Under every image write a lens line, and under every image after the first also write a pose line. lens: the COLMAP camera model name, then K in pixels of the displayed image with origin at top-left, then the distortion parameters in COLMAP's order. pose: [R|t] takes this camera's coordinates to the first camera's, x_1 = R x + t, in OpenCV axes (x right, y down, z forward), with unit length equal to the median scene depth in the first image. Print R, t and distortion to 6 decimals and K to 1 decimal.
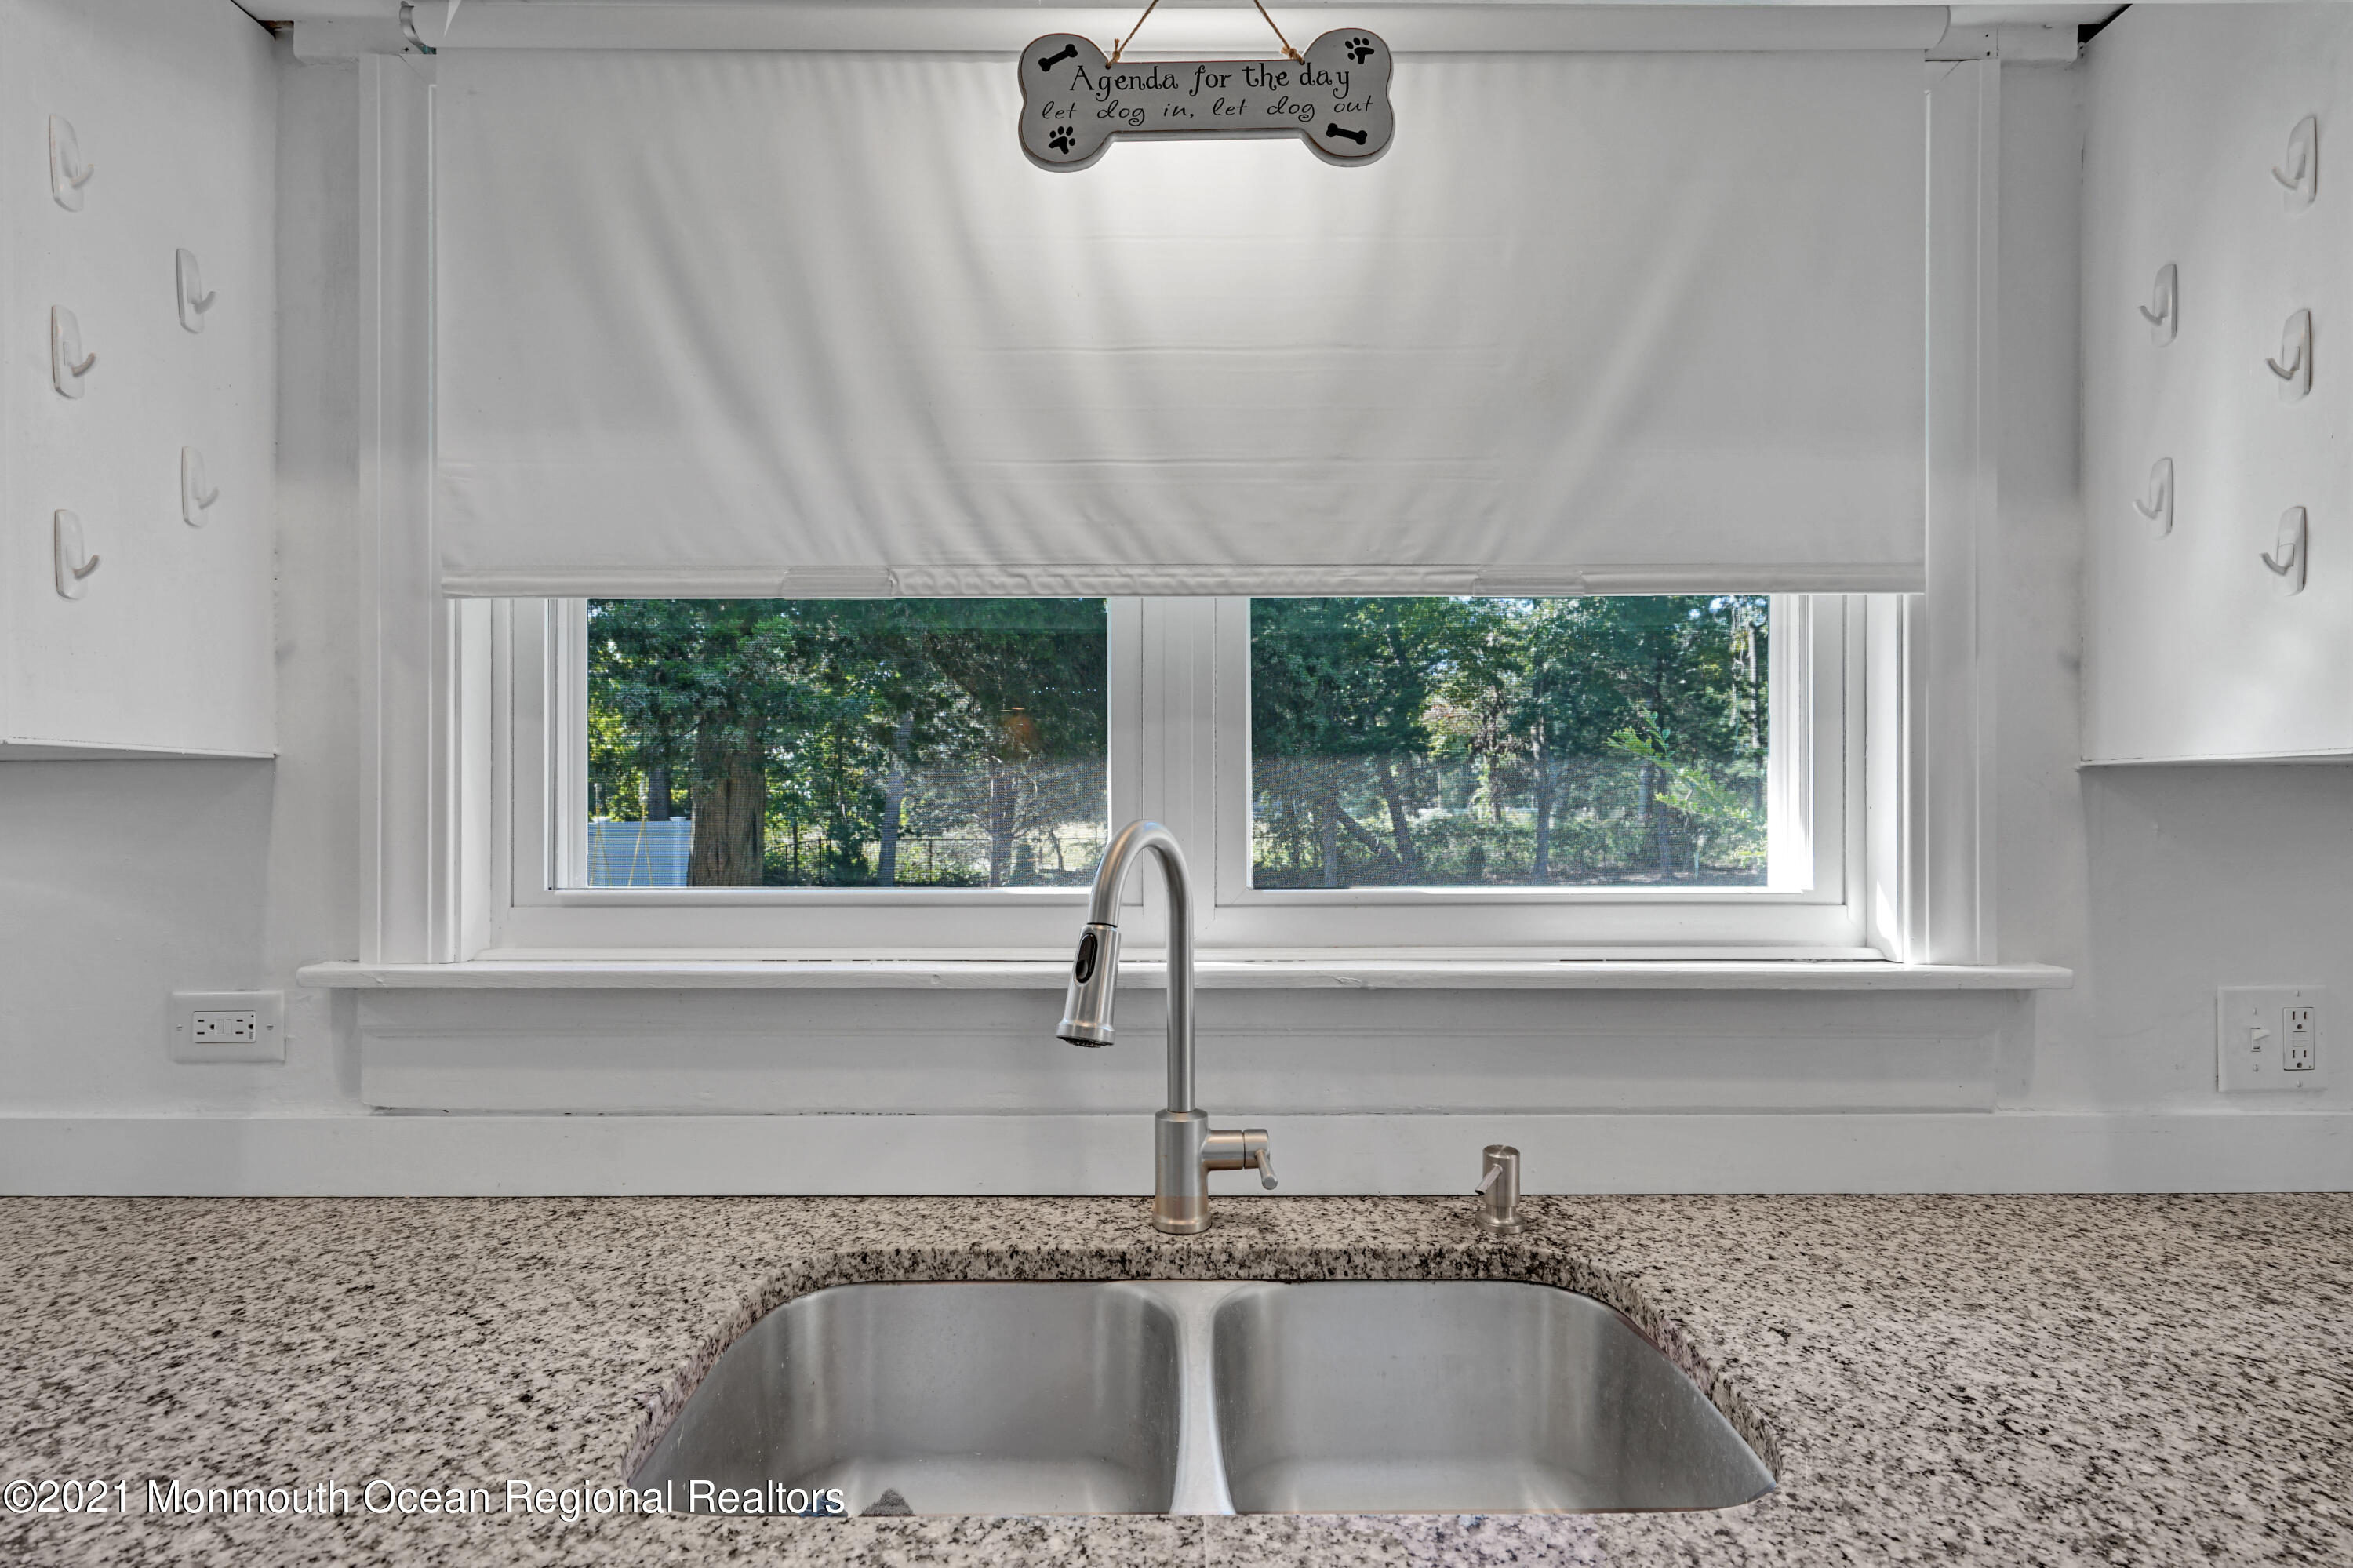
lens RADIAL K [[1156.8, 0, 1173.8], [0, 1156.8, 796.9], [0, 0, 1]] dist [0.001885, -0.000040]
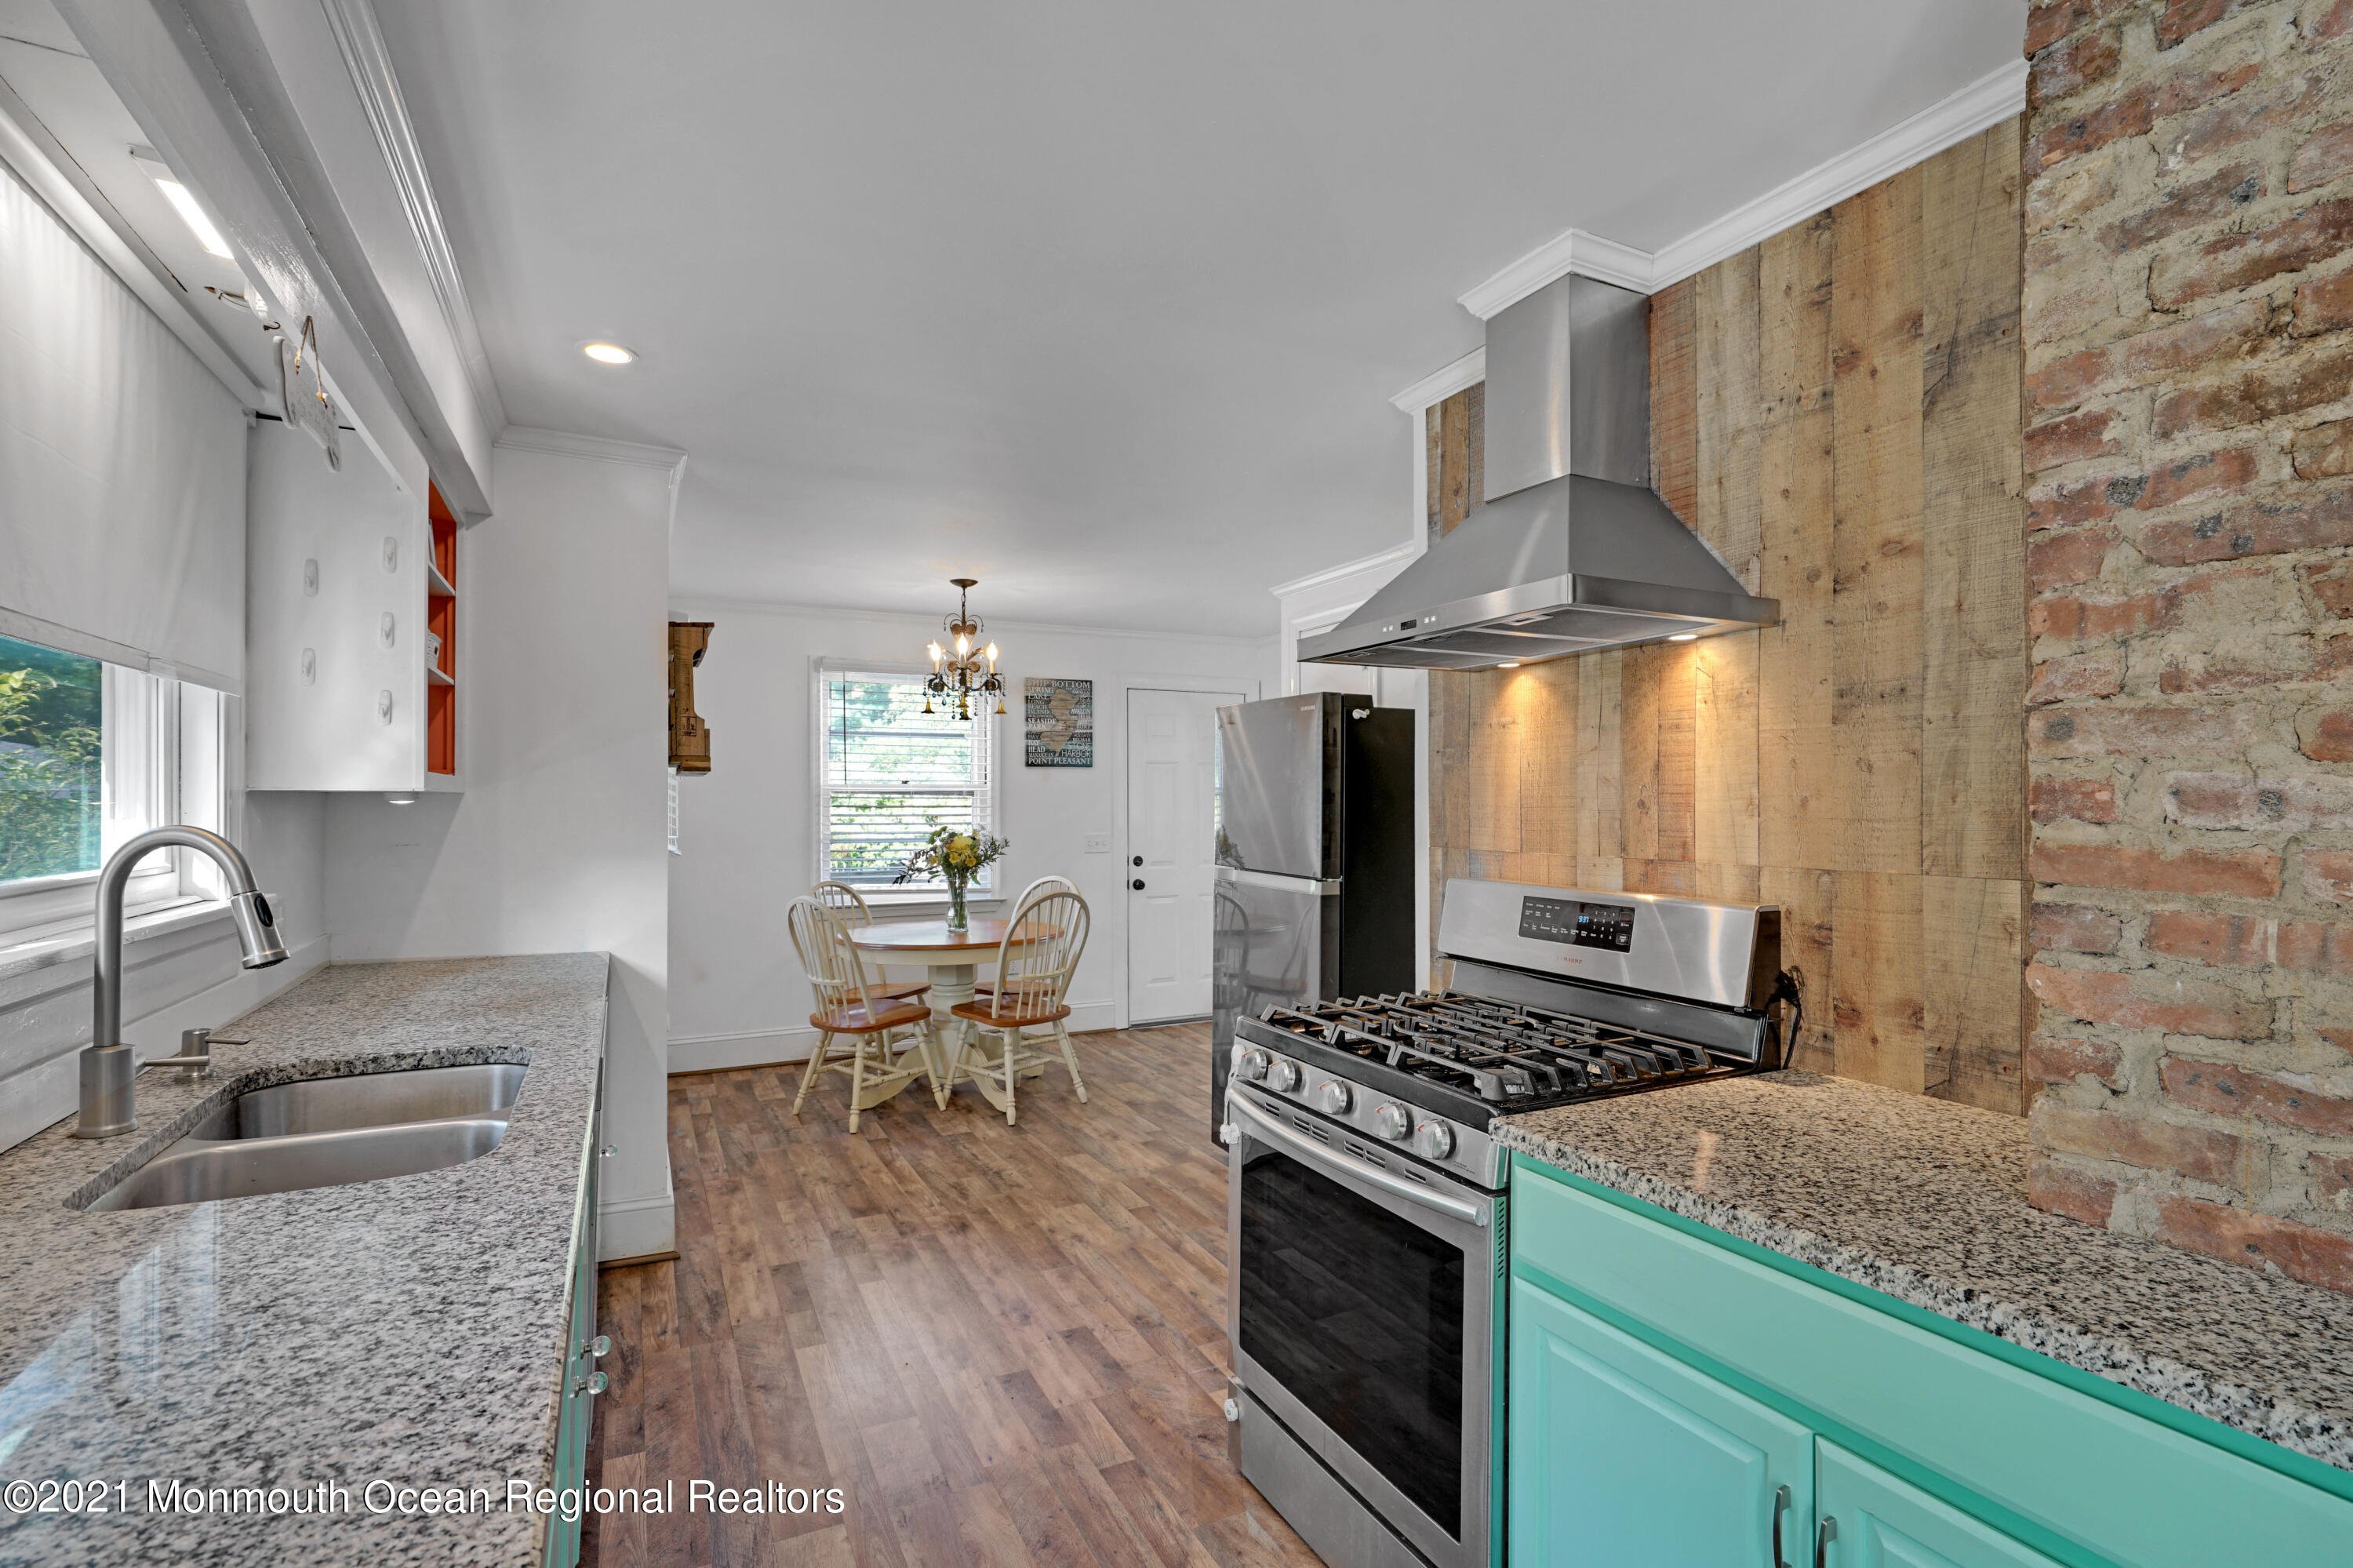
lens RADIAL K [[1095.0, 0, 1173.5], [0, 1095.0, 798.0], [0, 0, 1]] dist [-0.006170, 0.003087]
pose [[-0.446784, 0.003752, 0.894634, -1.569243], [-0.004451, 0.999970, -0.006417, -0.008779], [-0.894631, -0.006849, -0.446753, 0.445447]]
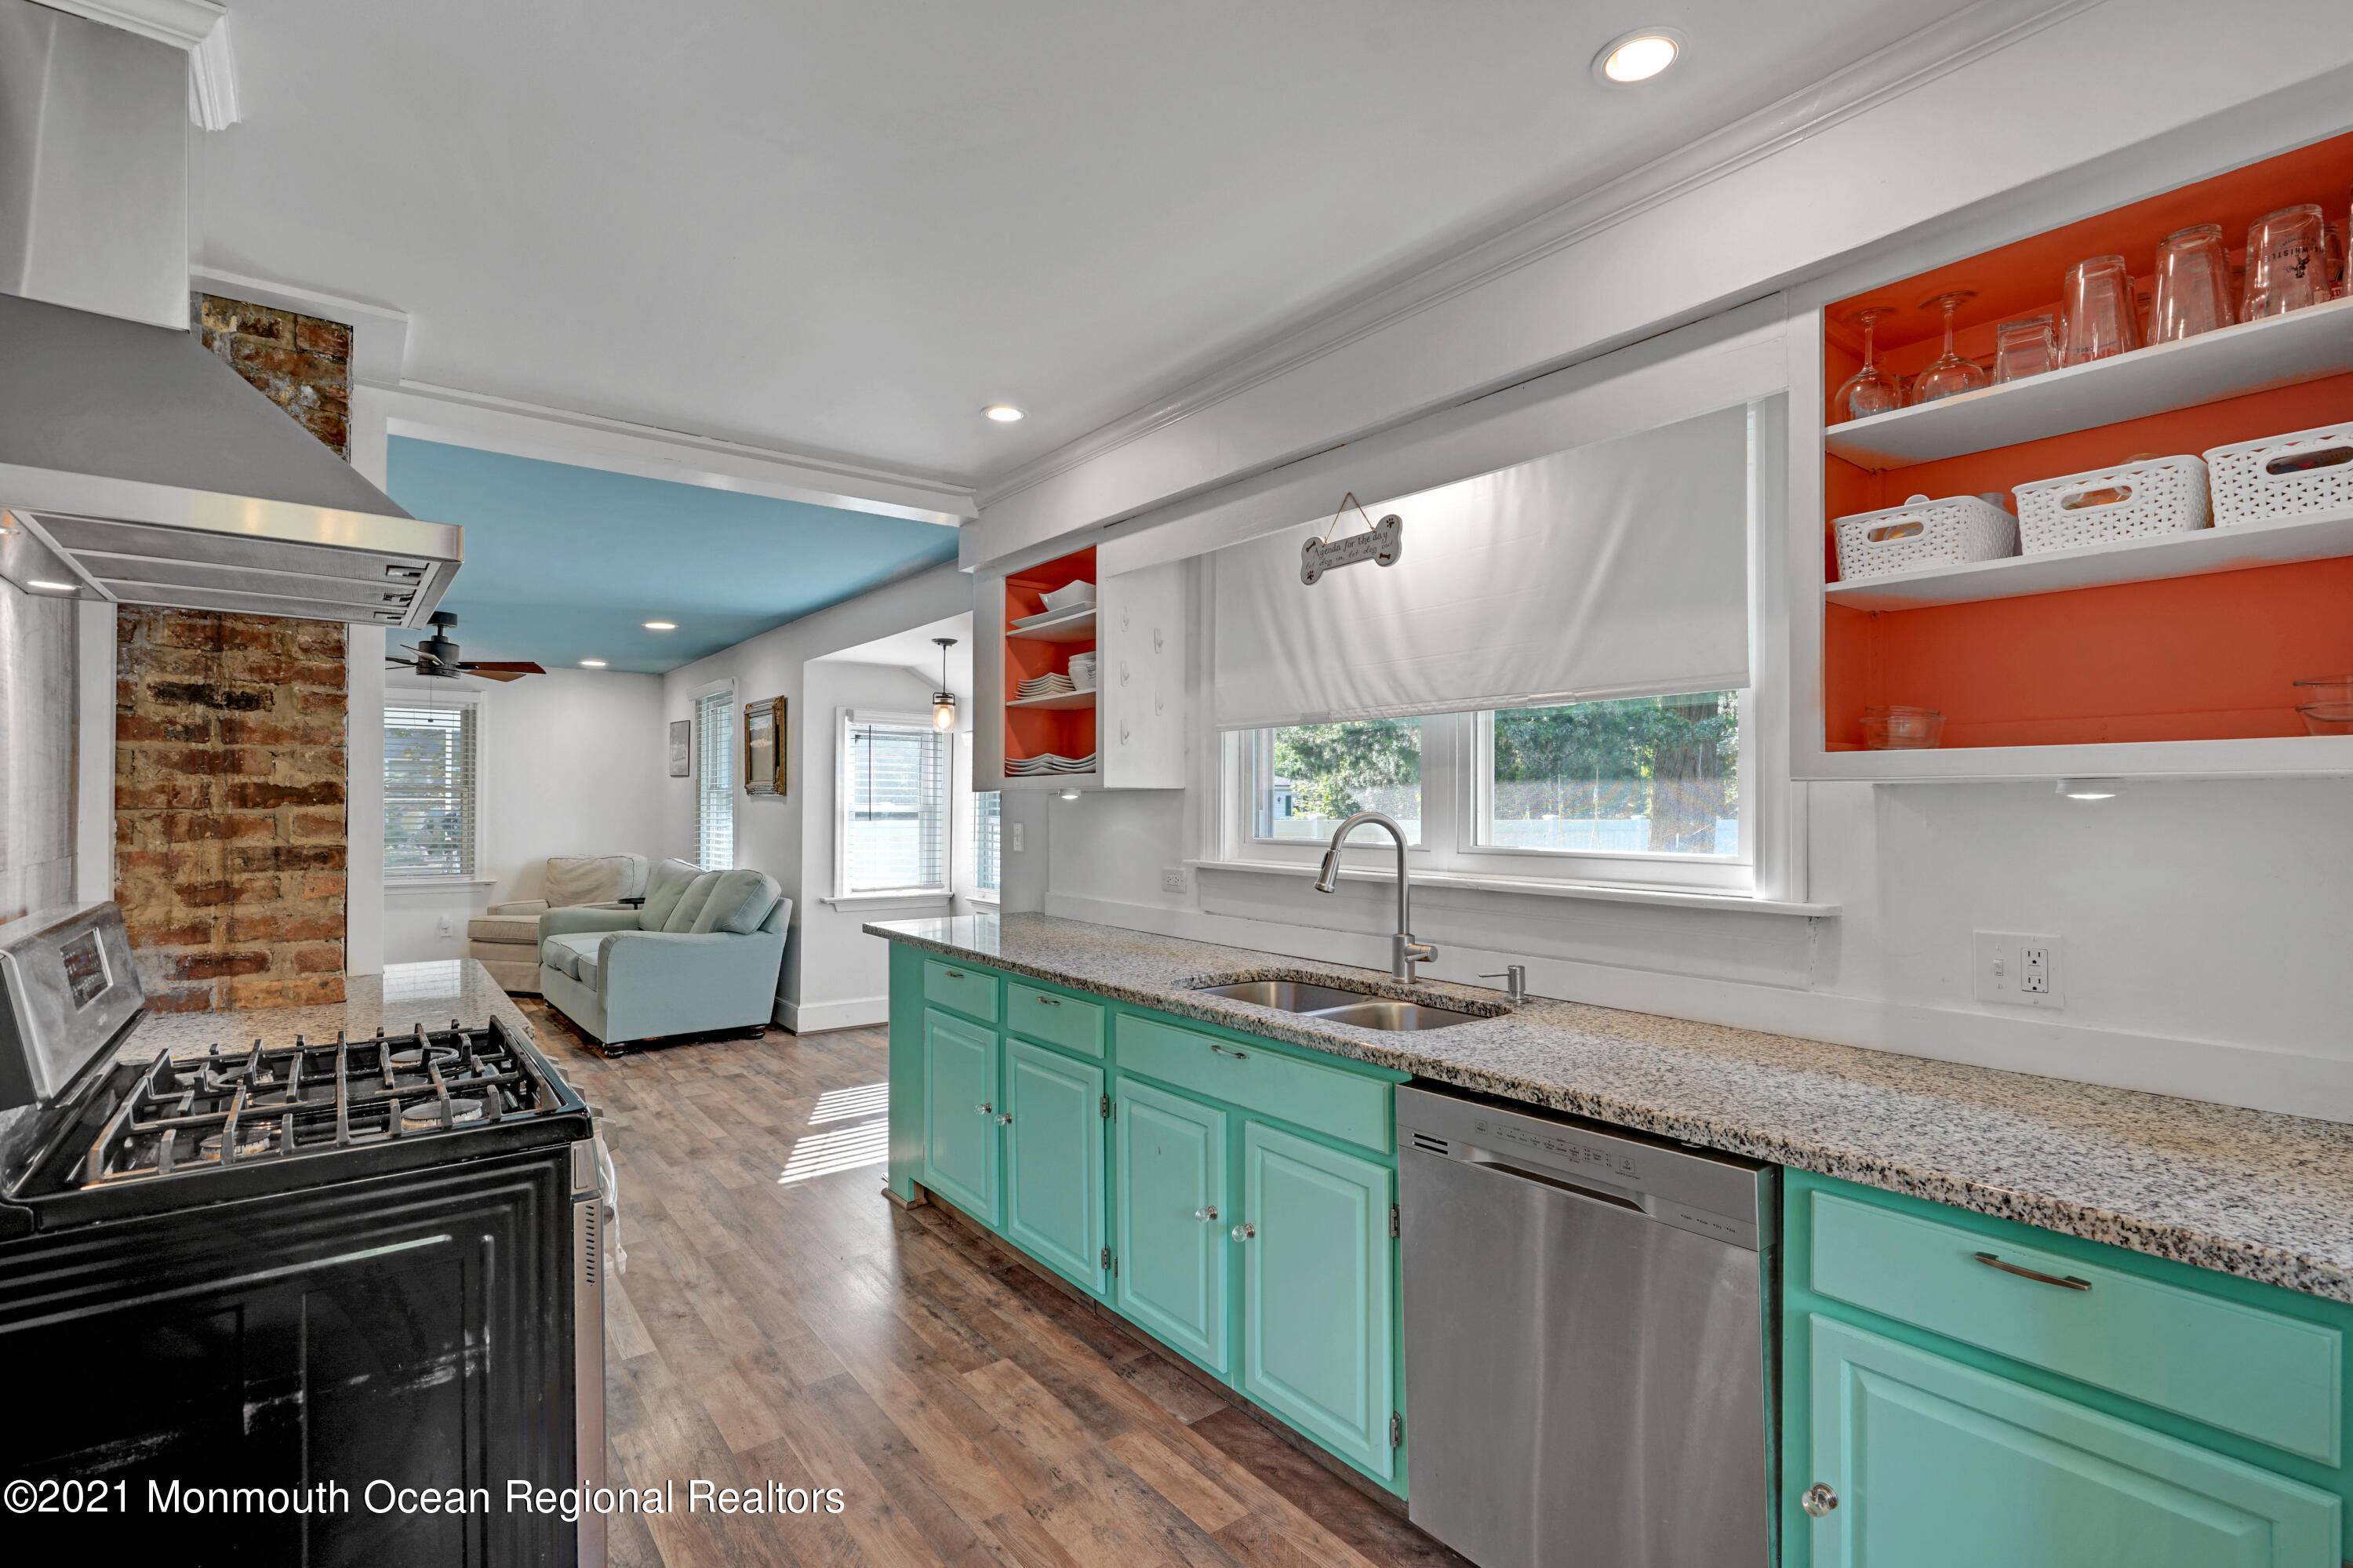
lens RADIAL K [[1095.0, 0, 1166.9], [0, 1095.0, 802.7], [0, 0, 1]] dist [-0.006170, 0.003087]
pose [[0.601591, 0.002876, -0.798799, 1.449090], [-0.000240, 0.999994, 0.003420, -0.007458], [0.798805, -0.001865, 0.601588, -0.721330]]
